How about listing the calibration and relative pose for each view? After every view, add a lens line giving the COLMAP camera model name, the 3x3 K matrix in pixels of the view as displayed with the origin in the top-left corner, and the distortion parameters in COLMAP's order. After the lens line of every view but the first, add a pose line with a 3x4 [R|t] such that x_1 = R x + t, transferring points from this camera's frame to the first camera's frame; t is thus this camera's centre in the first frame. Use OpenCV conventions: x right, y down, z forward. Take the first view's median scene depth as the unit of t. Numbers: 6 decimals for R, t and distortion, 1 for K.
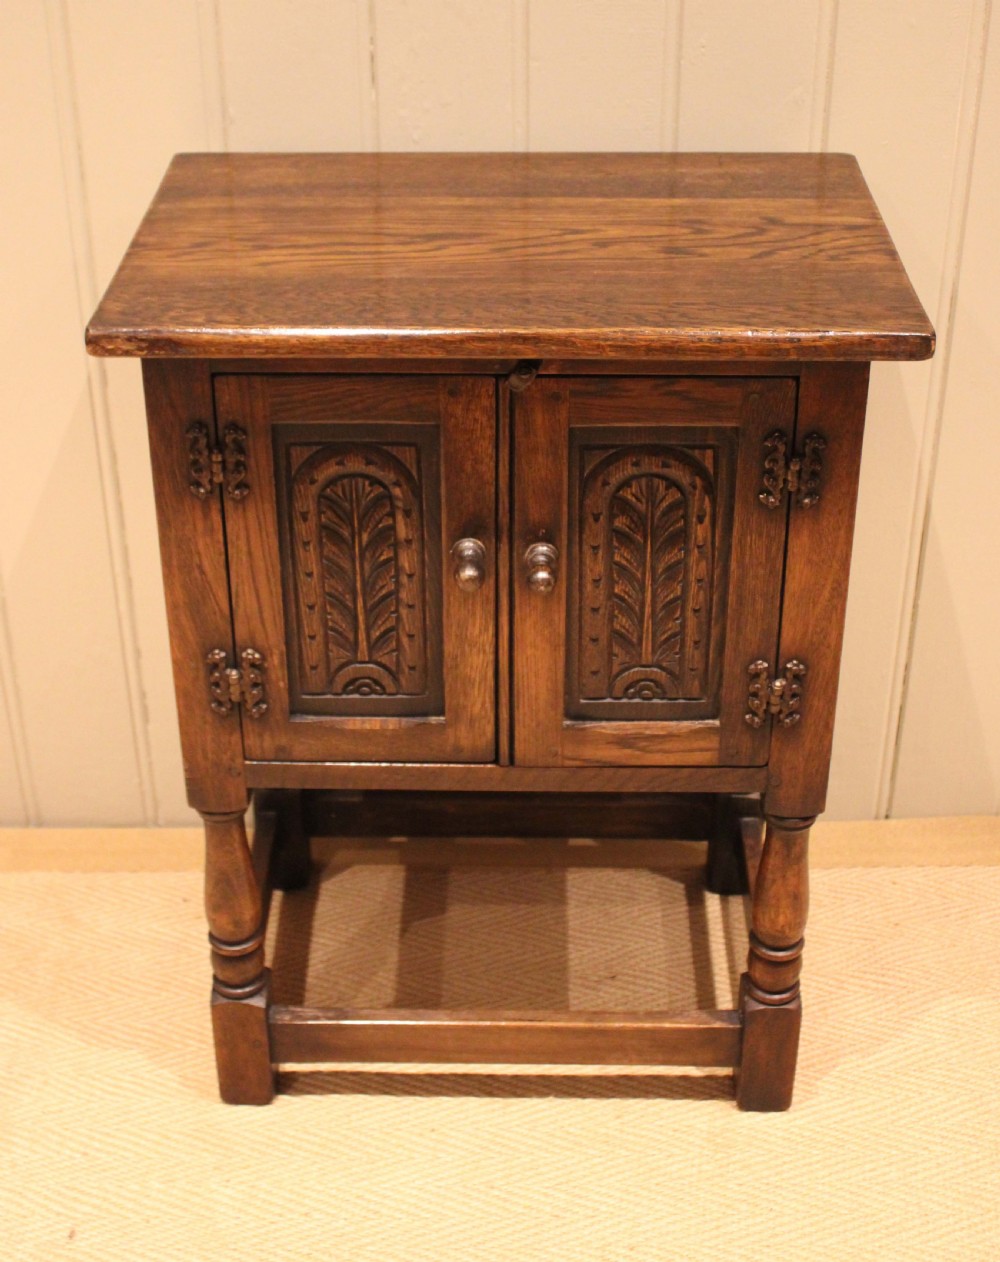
lens RADIAL K [[1899.4, 0, 450.4], [0, 1899.4, 496.1], [0, 0, 1]] dist [-0.083190, 0.010462]
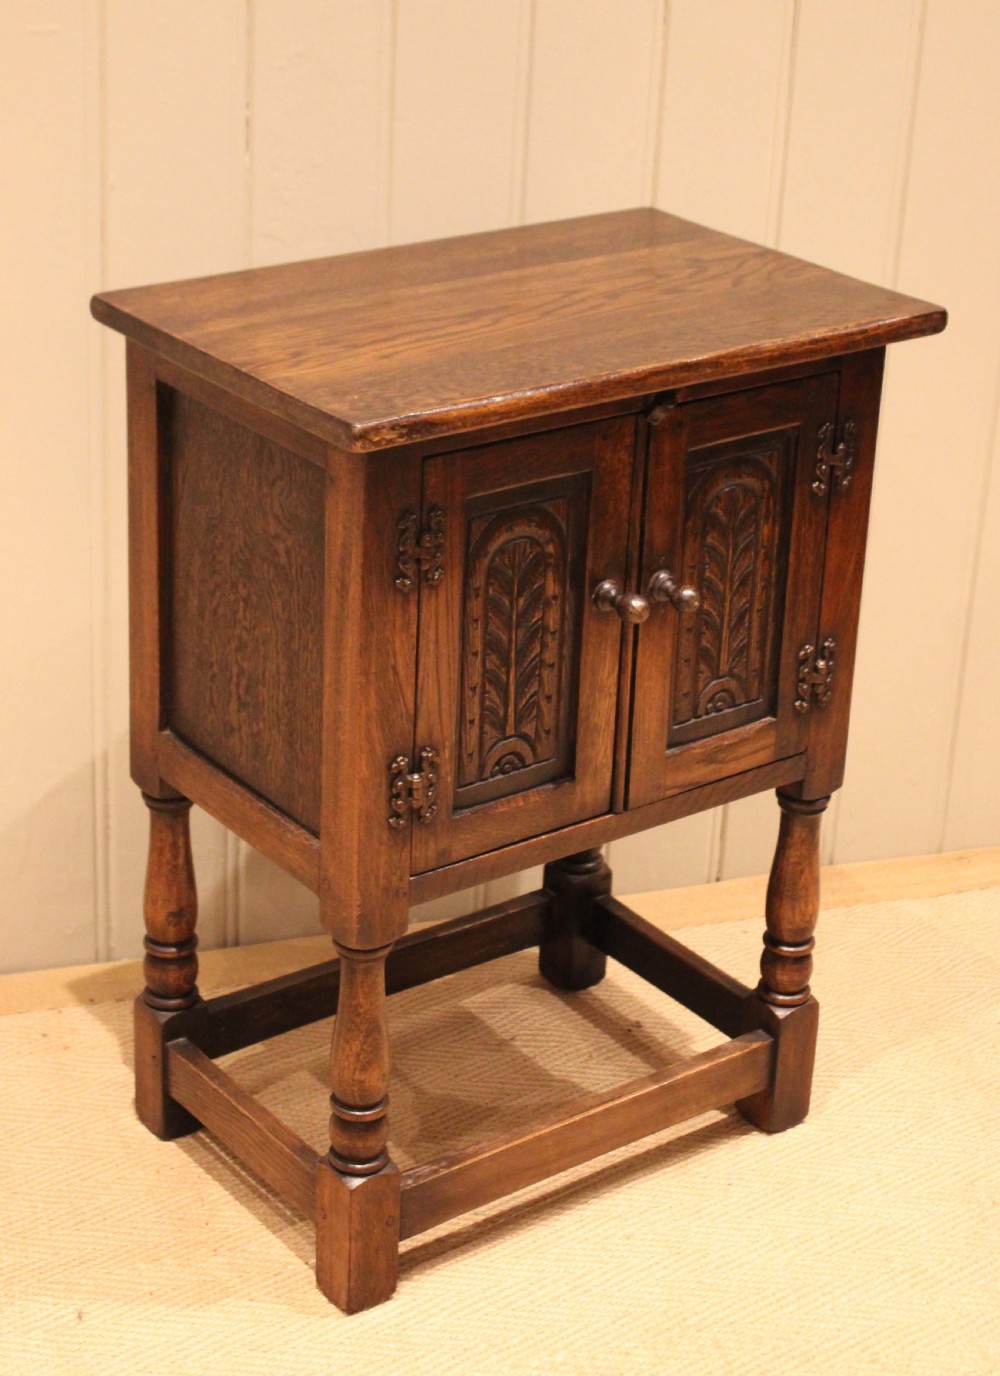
lens RADIAL K [[2694.5, 0, 462.5], [0, 2694.5, 559.4], [0, 0, 1]] dist [-0.028900, -0.038164]
pose [[0.781482, -0.192184, 0.593591, -0.914893], [0.262481, 0.964361, -0.033339, 0.038848], [-0.566029, 0.181860, 0.804076, -0.149797]]
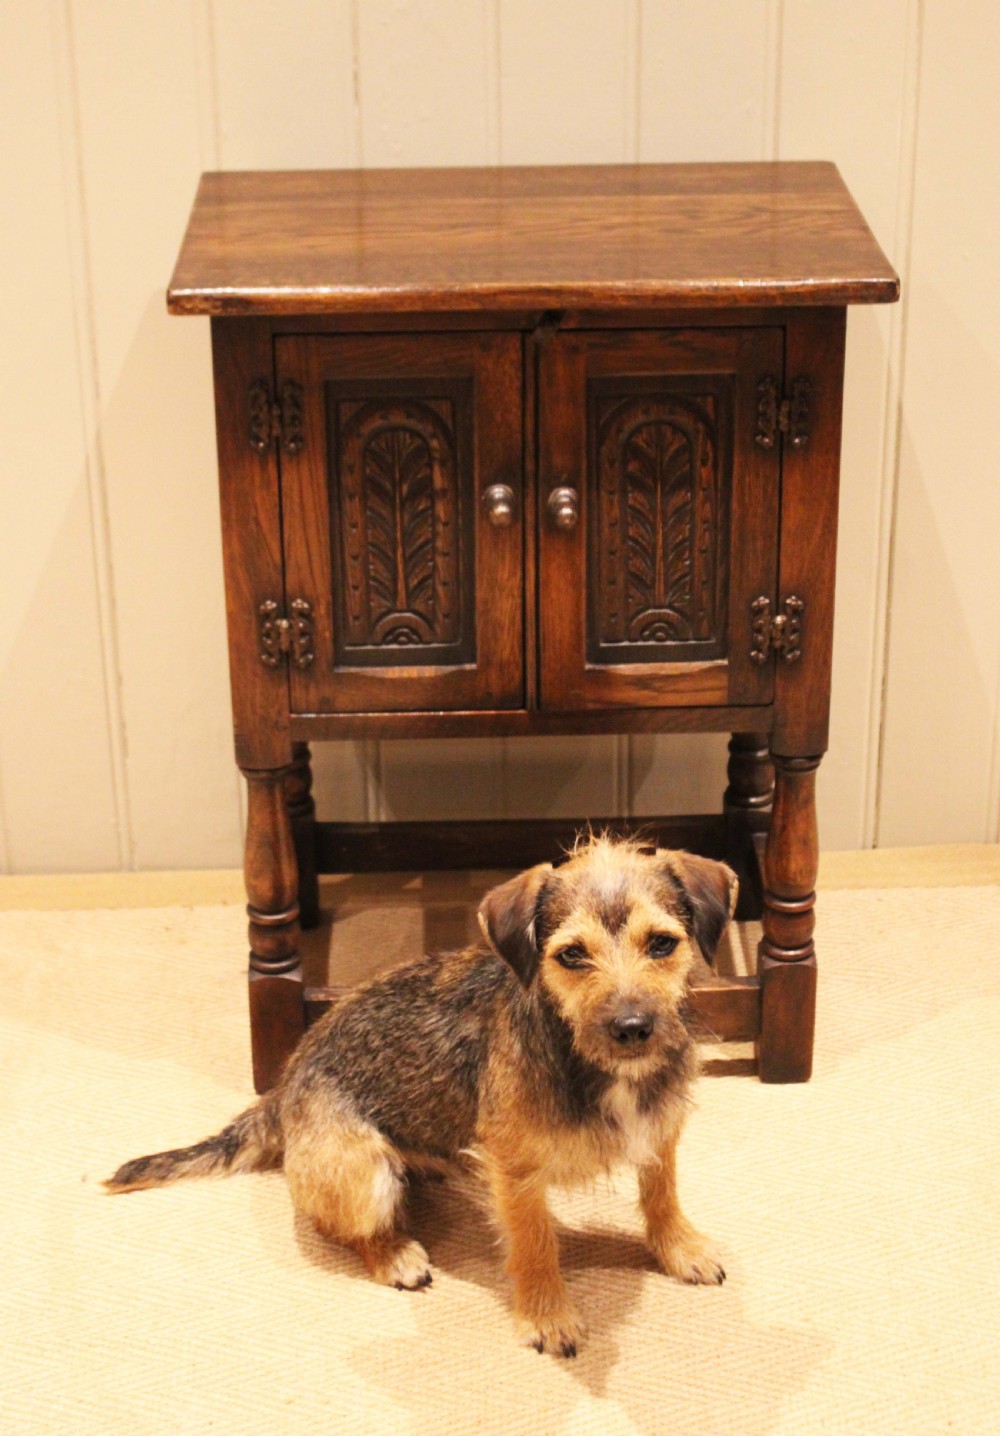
lens RADIAL K [[2686.6, 0, 468.7], [0, 2686.6, 615.8], [0, 0, 1]] dist [-0.039267, 0.018562]
pose [[0.998540, -0.021750, 0.049446, -0.086281], [0.026049, 0.995776, -0.088038, 0.233372], [-0.047322, 0.089197, 0.994889, -0.557274]]
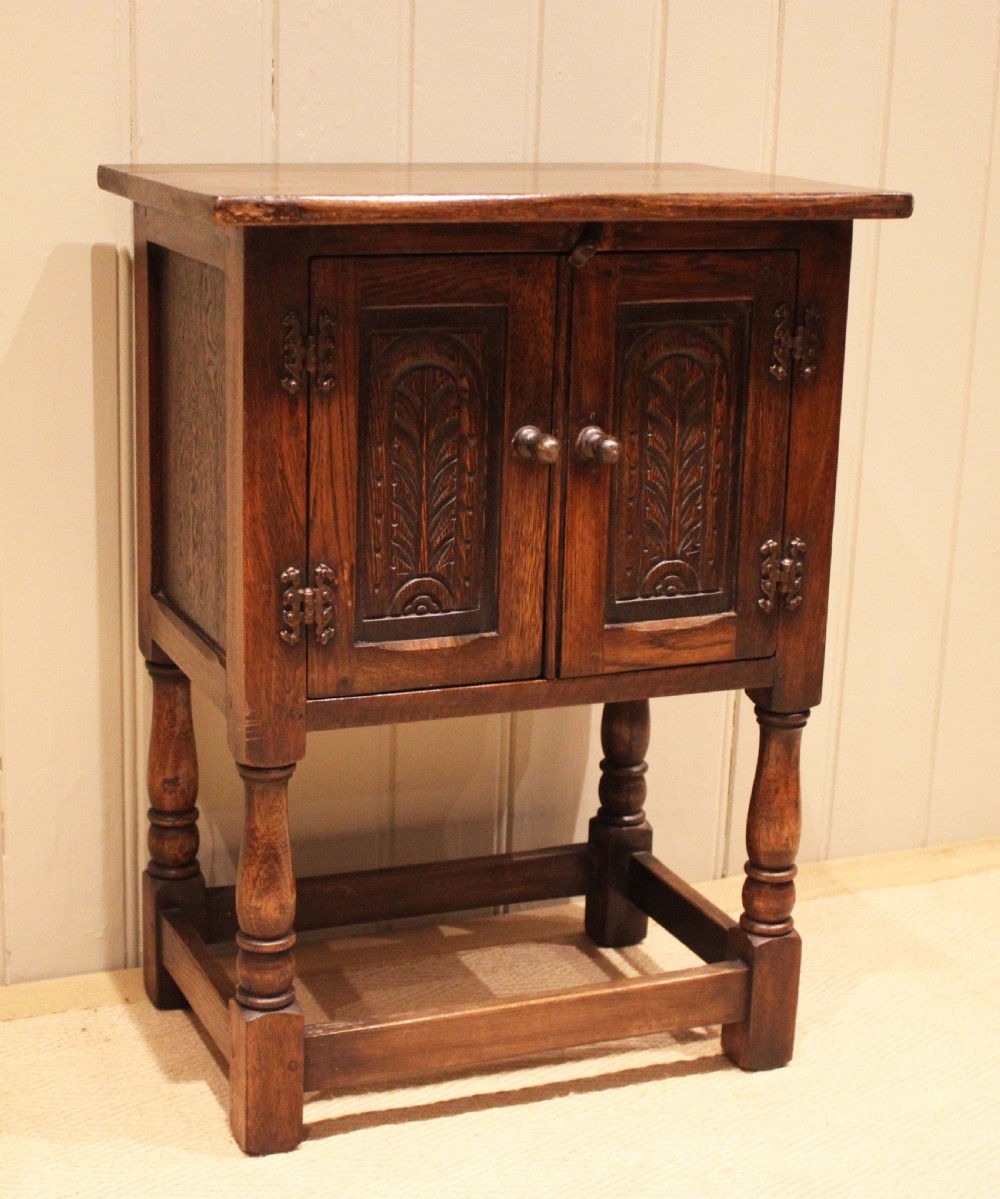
lens RADIAL K [[2204.3, 0, 415.5], [0, 2204.3, 626.2], [0, 0, 1]] dist [-0.081643, -0.065223]
pose [[0.919671, -0.072470, 0.385945, -0.518196], [0.162314, 0.965090, -0.205559, 0.363819], [-0.357575, 0.251691, 0.899329, -0.049358]]
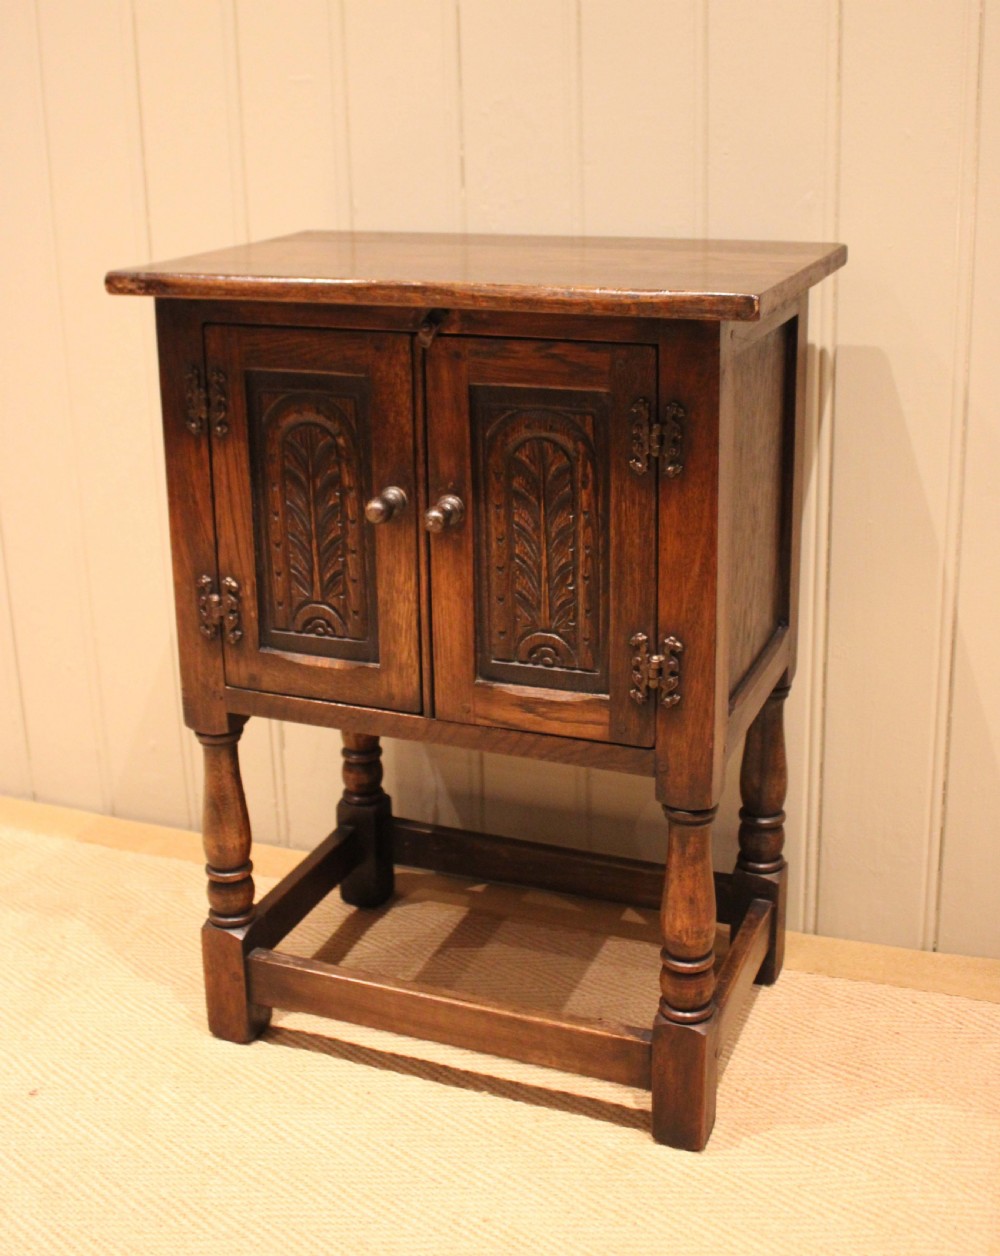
lens RADIAL K [[1608.8, 0, 461.1], [0, 1608.8, 486.4], [0, 0, 1]] dist [-0.103960, 0.044826]
pose [[0.933656, 0.083906, -0.348204, 0.382015], [-0.167177, 0.961866, -0.216483, 0.222960], [0.316762, 0.260332, 0.912080, 0.115901]]
